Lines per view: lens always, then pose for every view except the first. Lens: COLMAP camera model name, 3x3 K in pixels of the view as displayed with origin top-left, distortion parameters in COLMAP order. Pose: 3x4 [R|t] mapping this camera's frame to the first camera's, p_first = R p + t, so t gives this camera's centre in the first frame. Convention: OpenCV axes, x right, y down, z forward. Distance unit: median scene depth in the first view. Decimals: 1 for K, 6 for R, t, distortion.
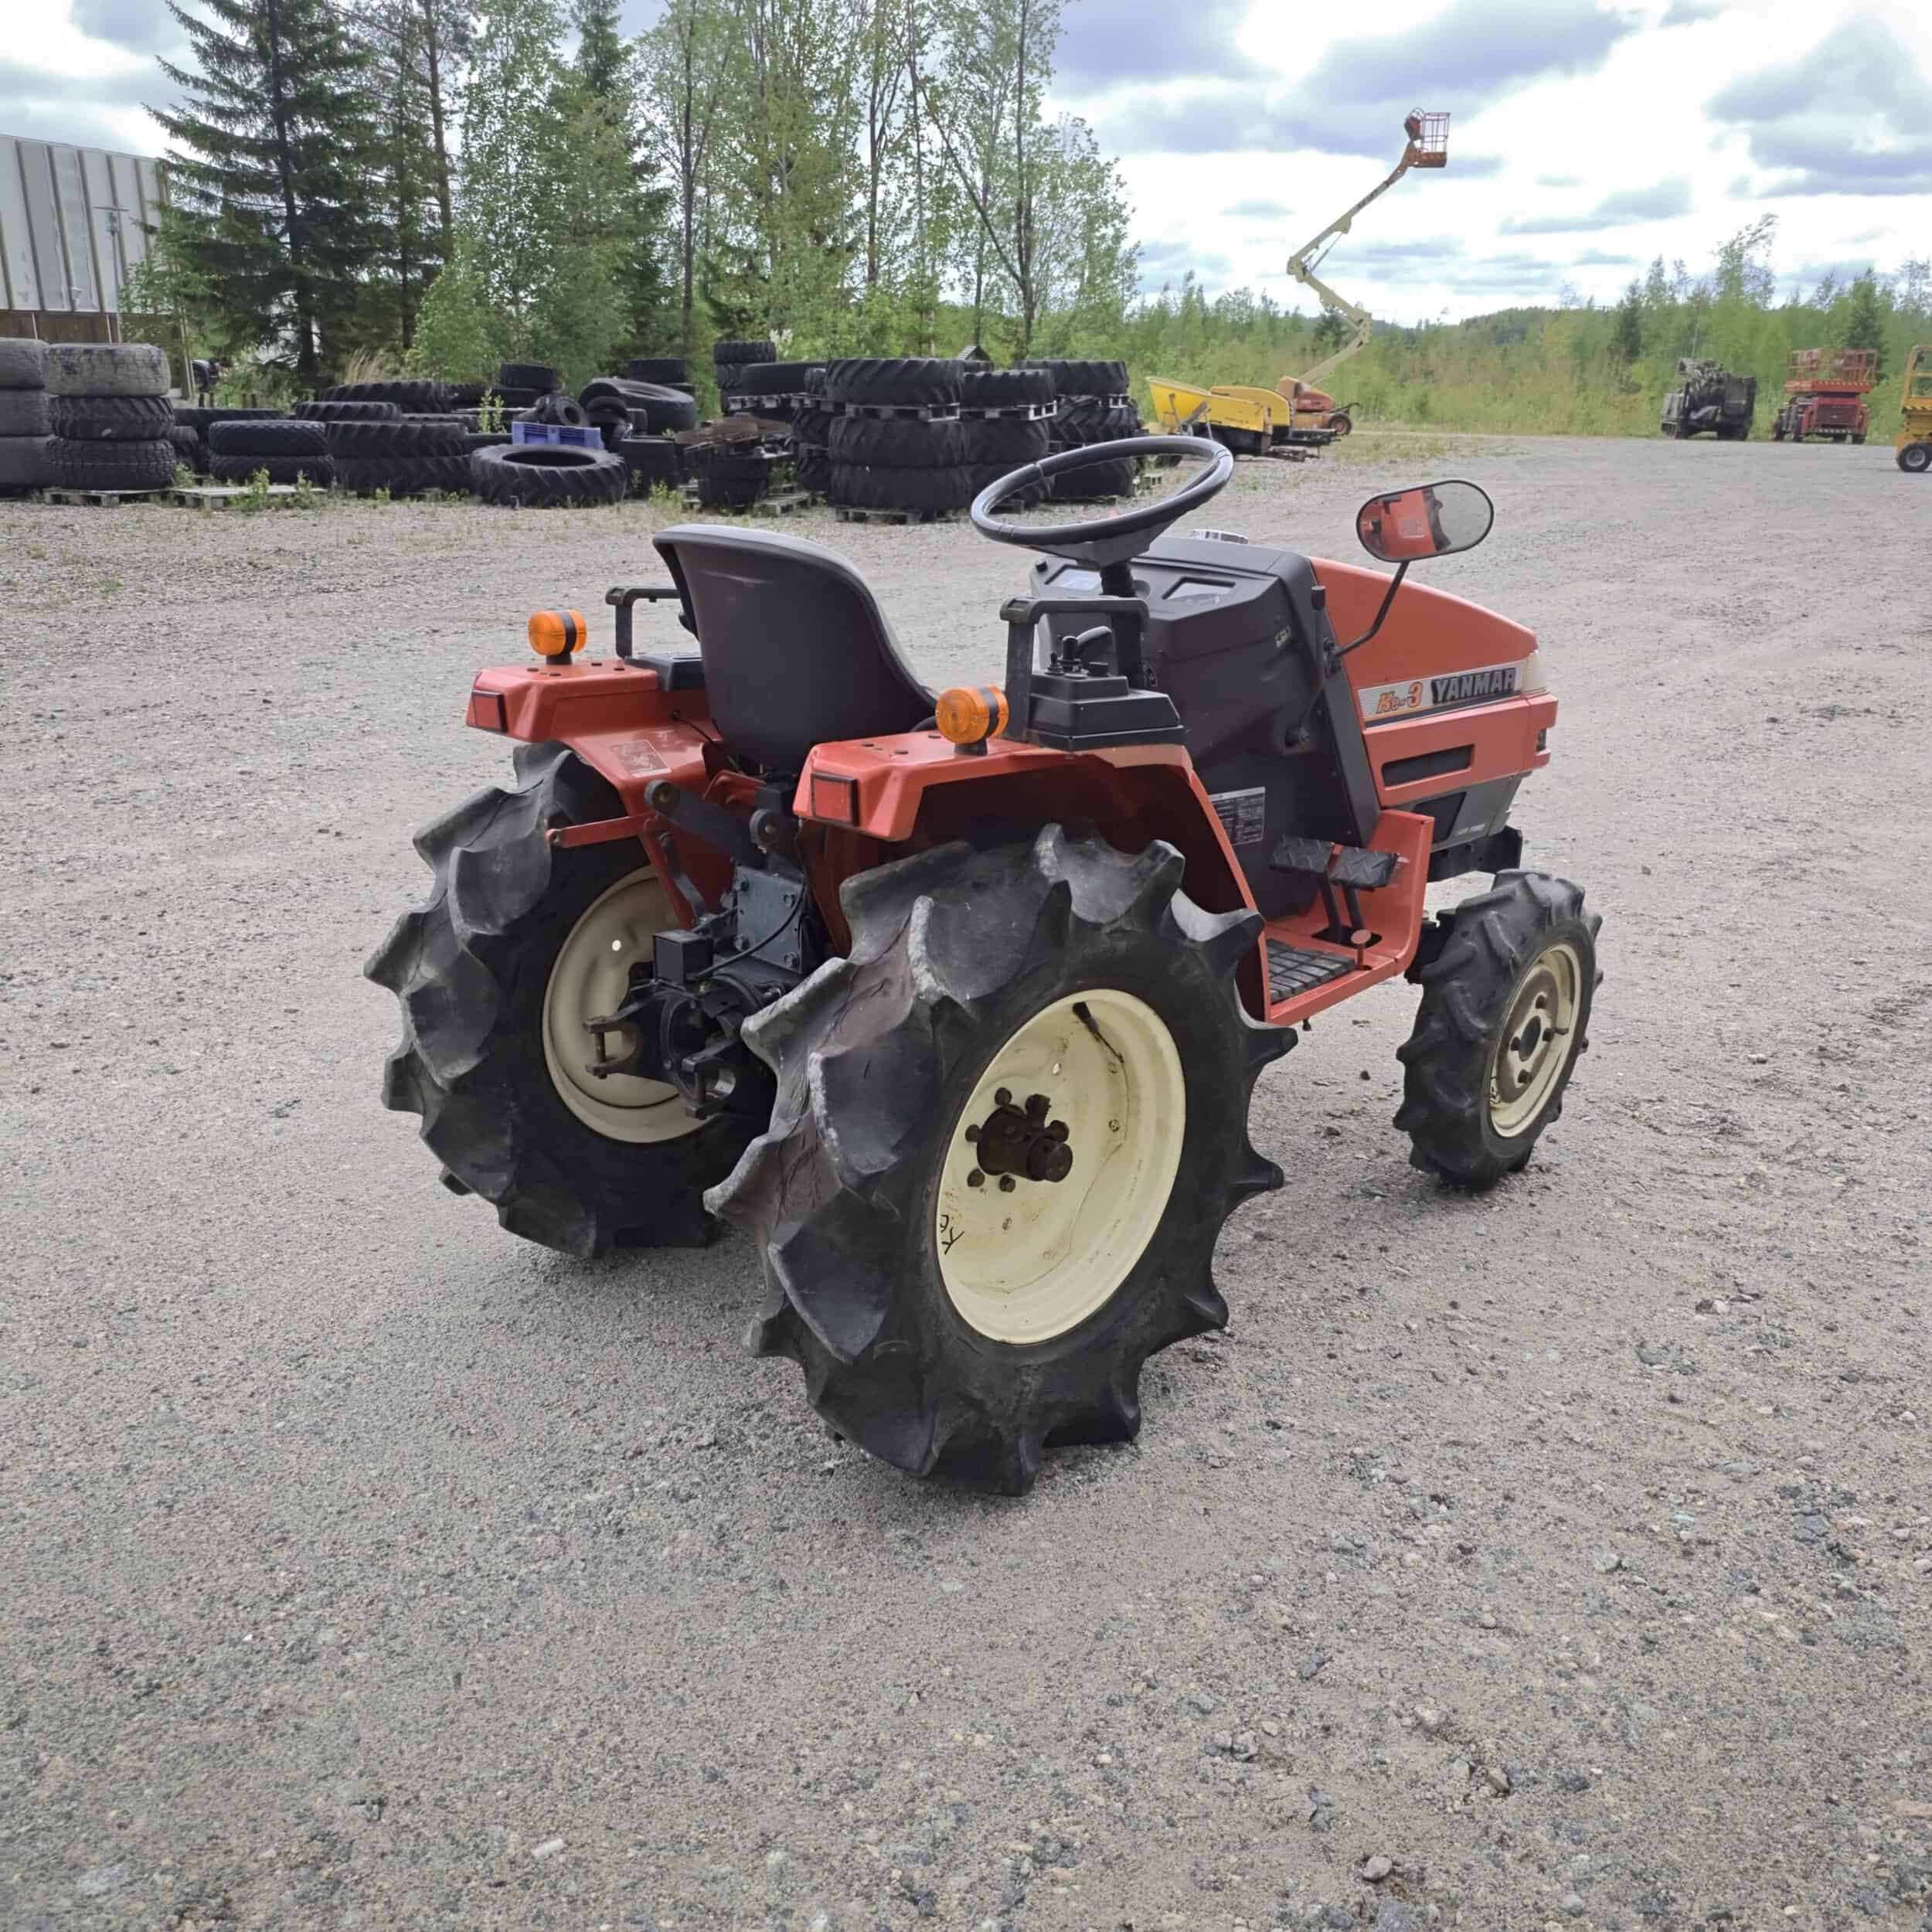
lens RADIAL K [[1811.9, 0, 973.8], [0, 1811.9, 958.3], [0, 0, 1]] dist [0.010633, 0.000000]
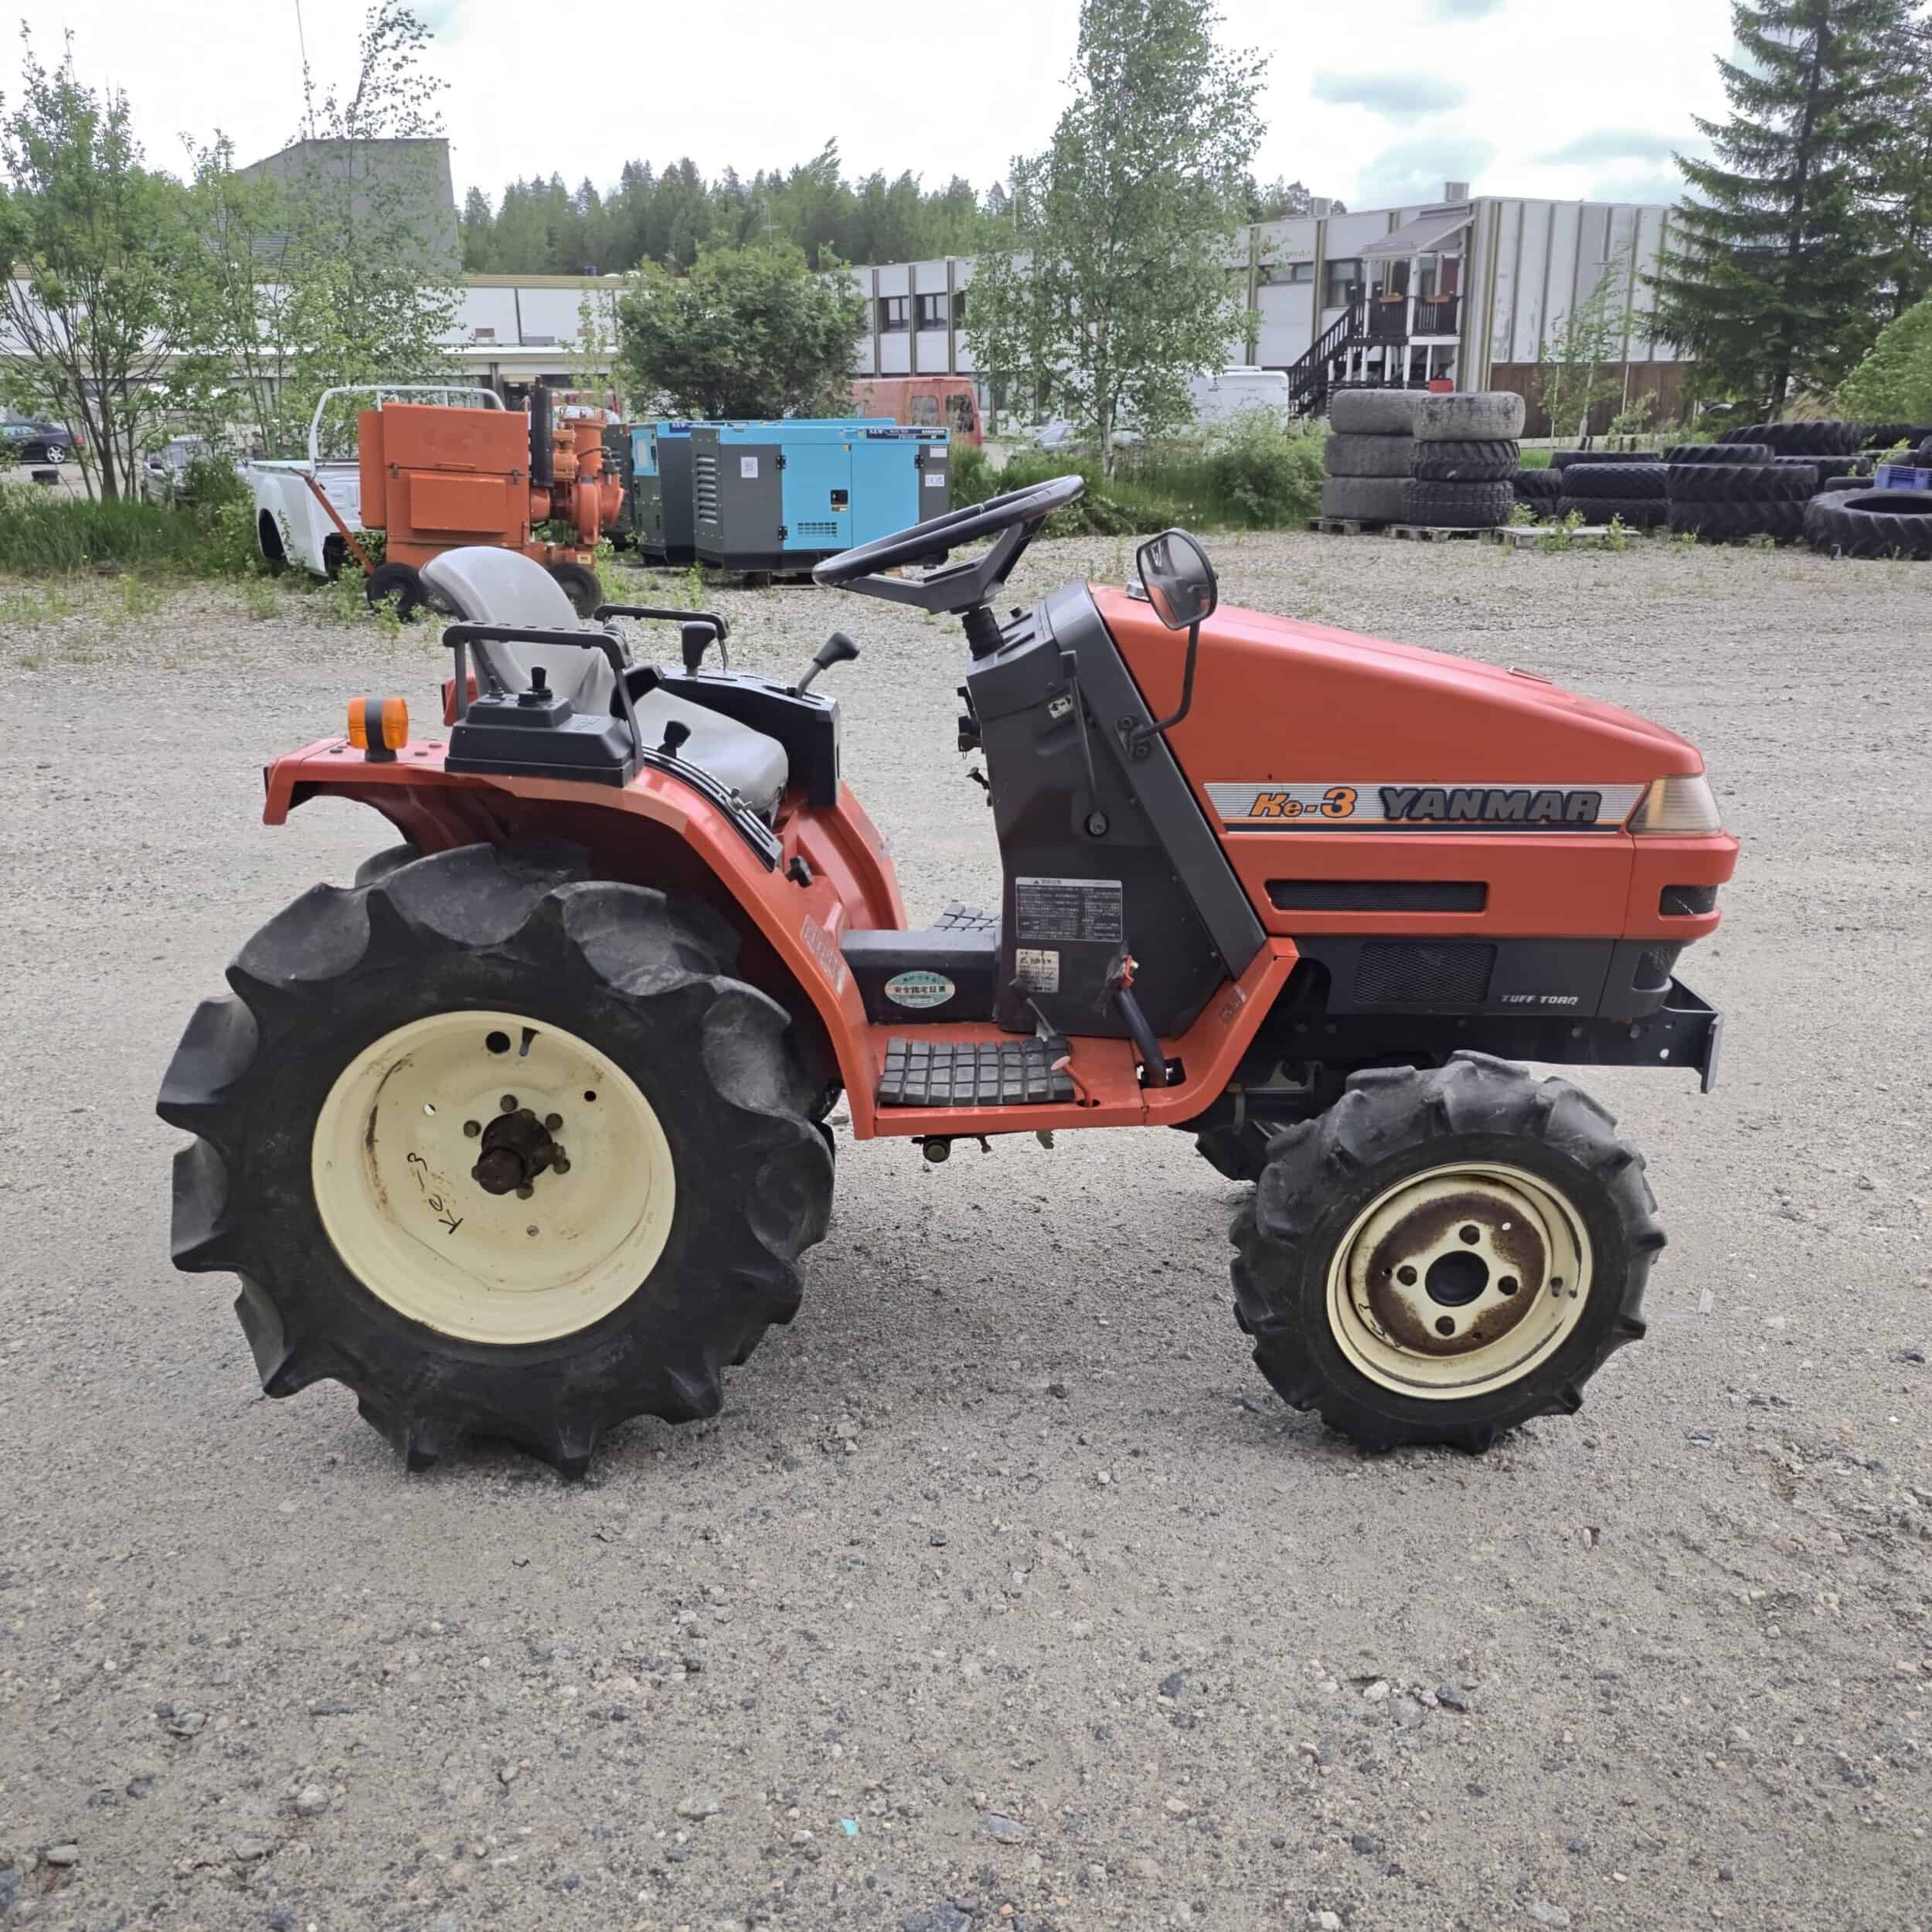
lens RADIAL K [[1811.9, 0, 967.5], [0, 1811.9, 965.4], [0, 0, 1]] dist [0.010633, 0.000000]
pose [[0.702425, 0.193027, -0.685084, 0.113518], [-0.205730, 0.976501, 0.064199, -0.015384], [0.681377, 0.095847, 0.725630, 0.052888]]
